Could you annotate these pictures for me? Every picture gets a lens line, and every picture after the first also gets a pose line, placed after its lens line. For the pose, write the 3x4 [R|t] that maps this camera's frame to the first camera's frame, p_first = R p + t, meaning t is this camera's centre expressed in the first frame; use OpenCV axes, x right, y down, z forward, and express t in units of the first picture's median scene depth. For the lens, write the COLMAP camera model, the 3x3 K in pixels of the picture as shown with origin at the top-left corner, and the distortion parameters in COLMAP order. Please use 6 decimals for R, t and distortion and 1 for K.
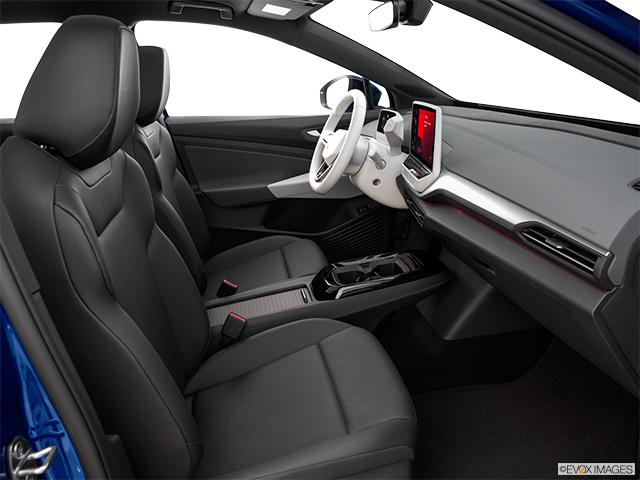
lens RADIAL K [[505.7, 0, 320.0], [0, 505.7, 240.0], [0, 0, 1]] dist [-0.112733, 0.062262]
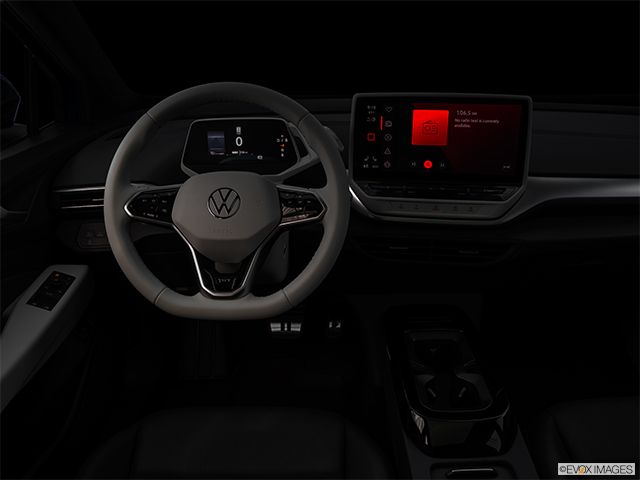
lens RADIAL K [[511.4, 0, 320.0], [0, 511.4, 240.0], [0, 0, 1]] dist [-0.108141, 0.040672]
pose [[0.176502, -0.347541, 0.920903, -0.450479], [0.316656, 0.905904, 0.281189, -0.297456], [-0.931974, 0.241979, 0.269944, 0.894697]]
